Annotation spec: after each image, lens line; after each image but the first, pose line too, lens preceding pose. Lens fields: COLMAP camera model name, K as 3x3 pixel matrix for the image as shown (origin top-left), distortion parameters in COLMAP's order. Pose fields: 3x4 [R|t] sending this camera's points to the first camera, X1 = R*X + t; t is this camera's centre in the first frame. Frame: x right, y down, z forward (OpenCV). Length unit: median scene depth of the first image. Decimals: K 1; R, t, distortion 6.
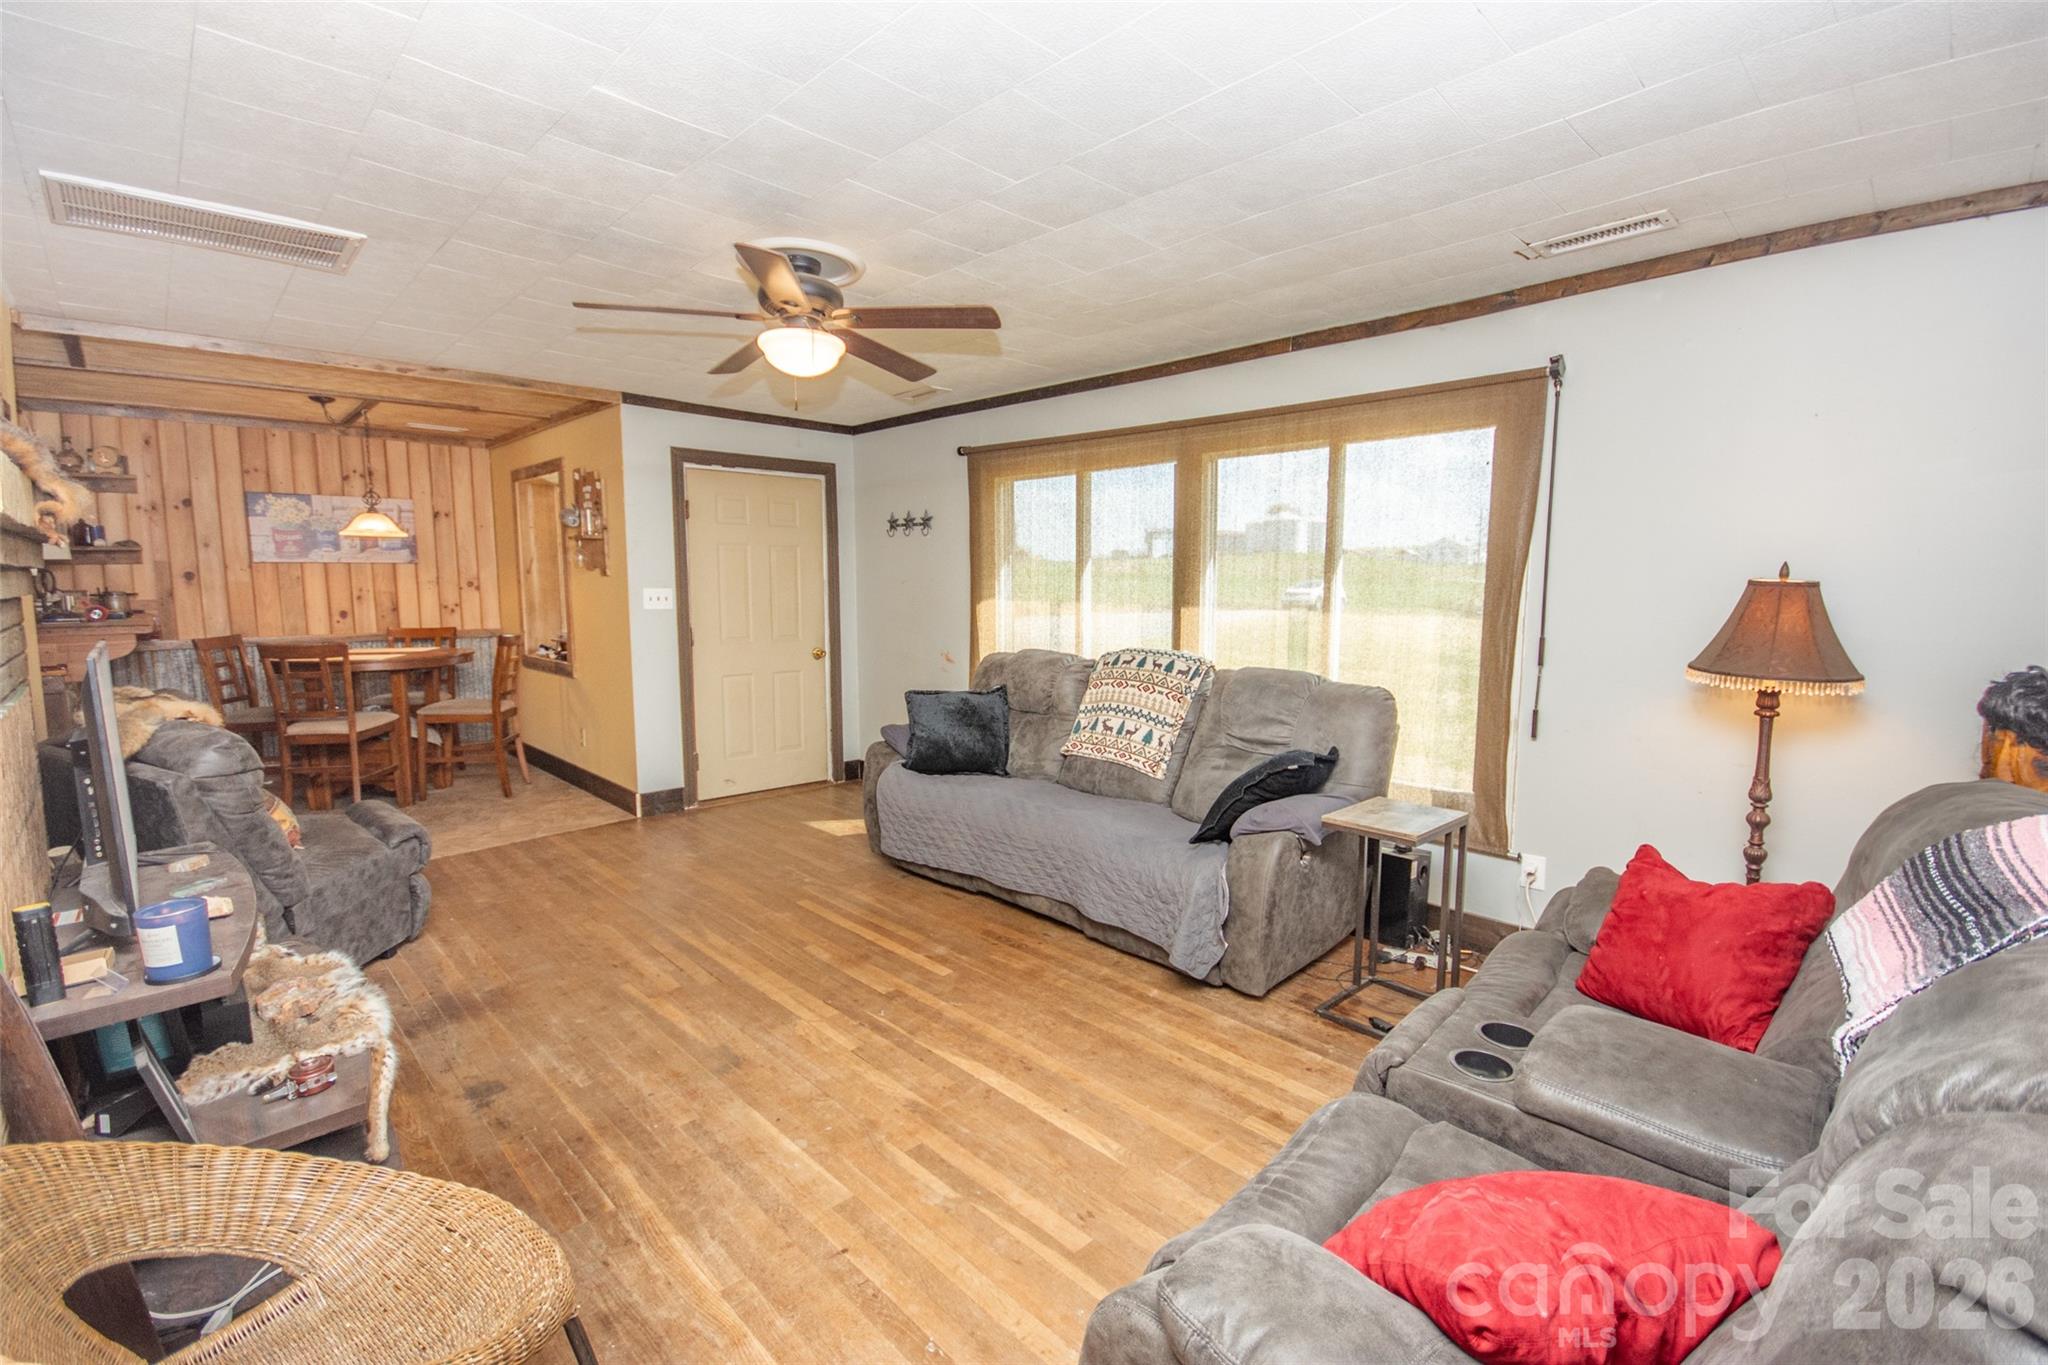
lens RADIAL K [[907.4, 0, 1061.4], [0, 907.4, 688.0], [0, 0, 1]] dist [-0.000909, -0.010091]
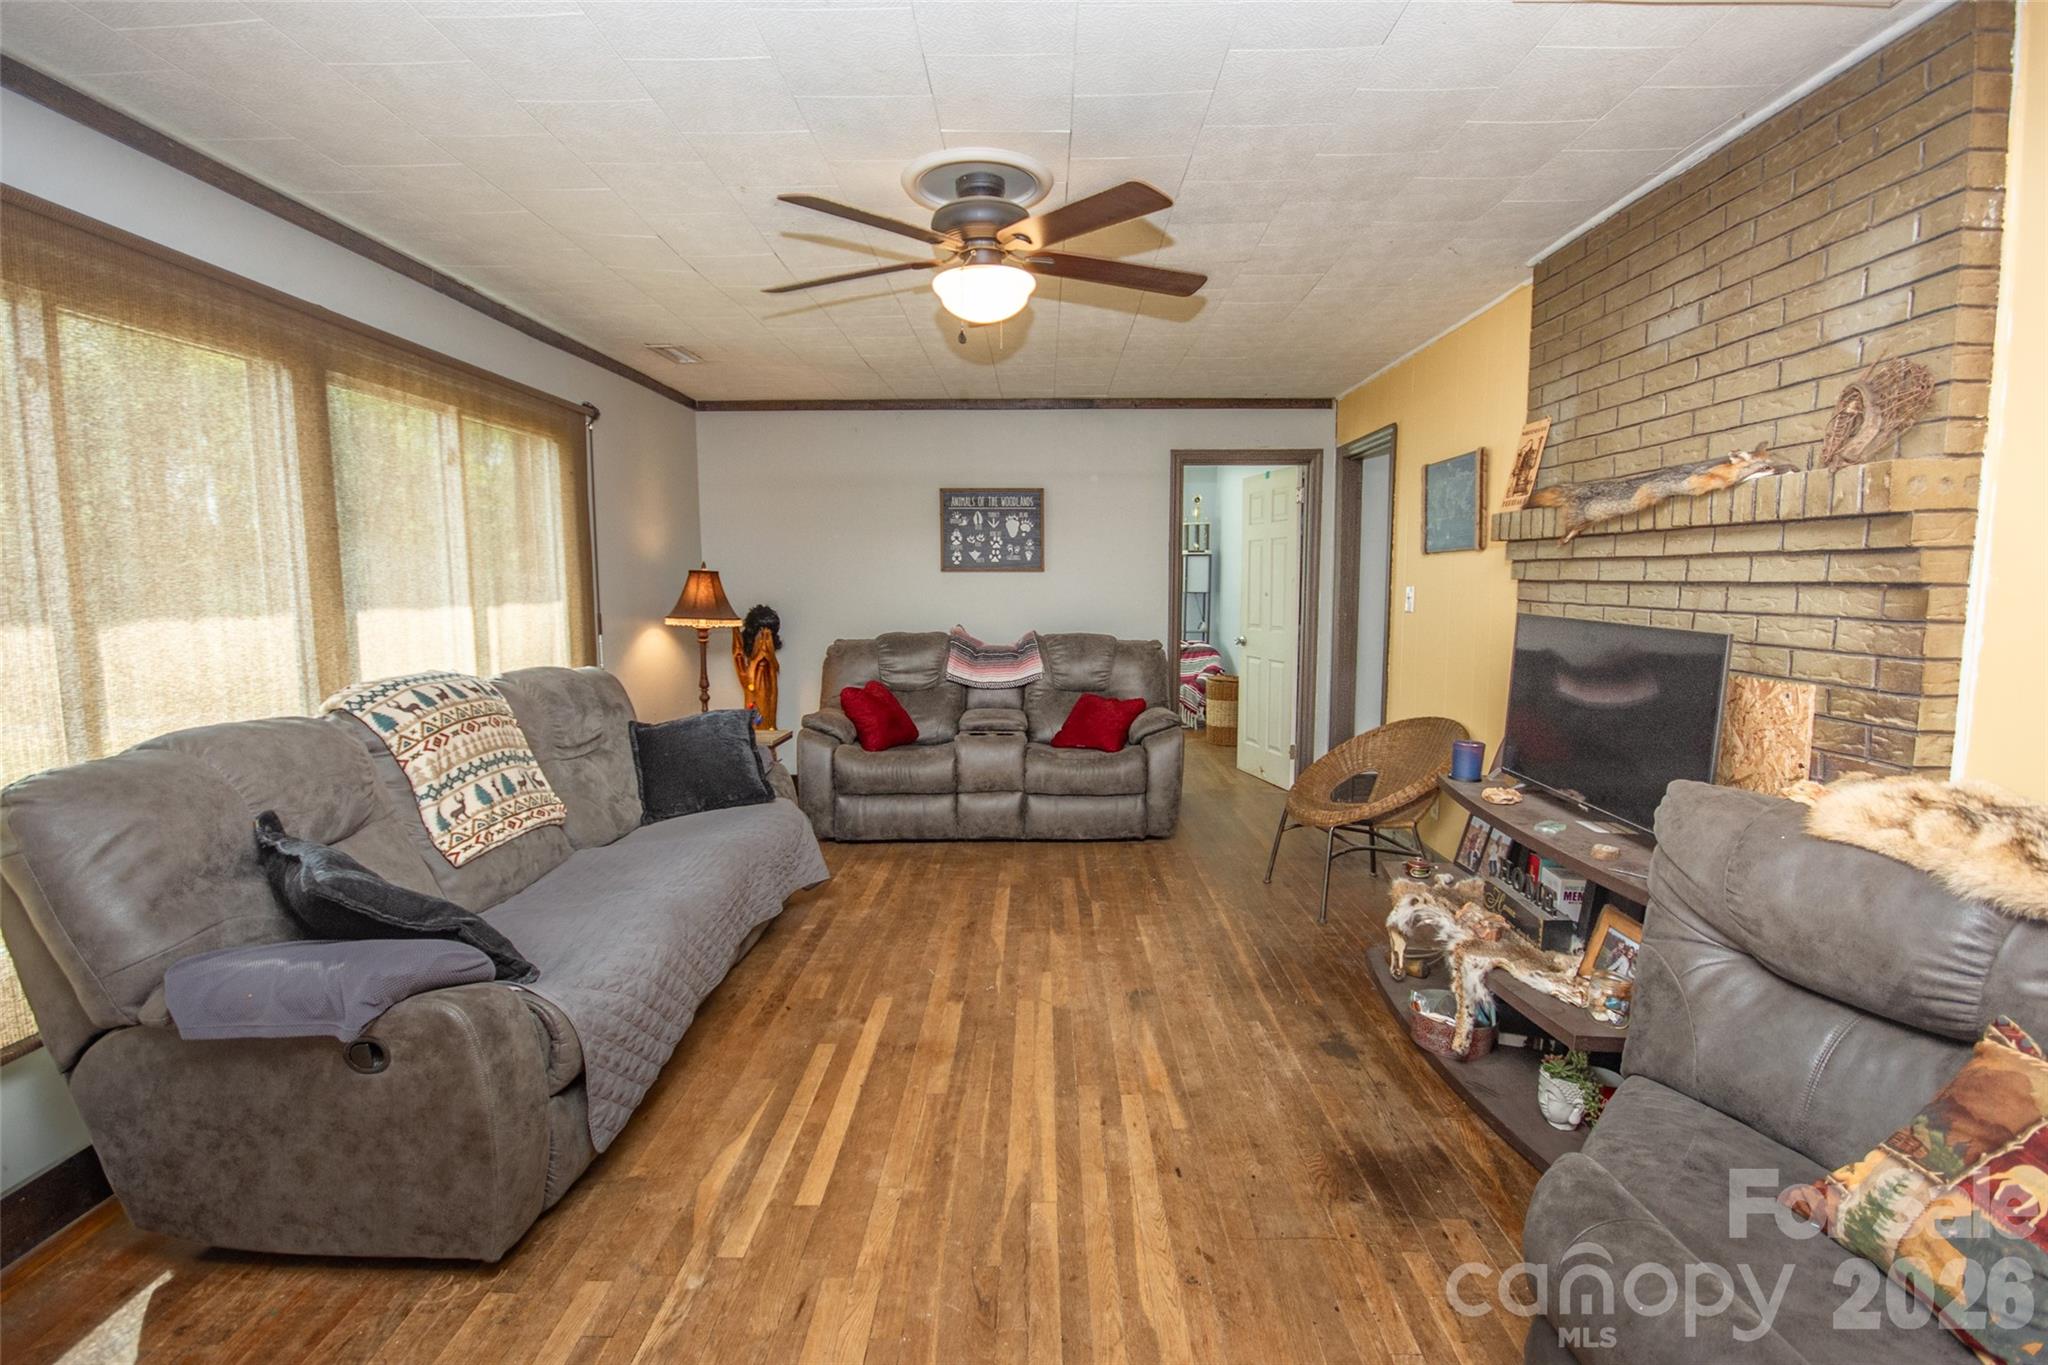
lens RADIAL K [[916.9, 0, 1034.0], [0, 916.9, 683.7], [0, 0, 1]] dist [0.010340, -0.010163]
pose [[-0.690579, -0.089272, 0.717726, -0.901795], [0.079363, 0.977008, 0.197882, -0.171178], [-0.718890, 0.193614, -0.667616, 1.515863]]
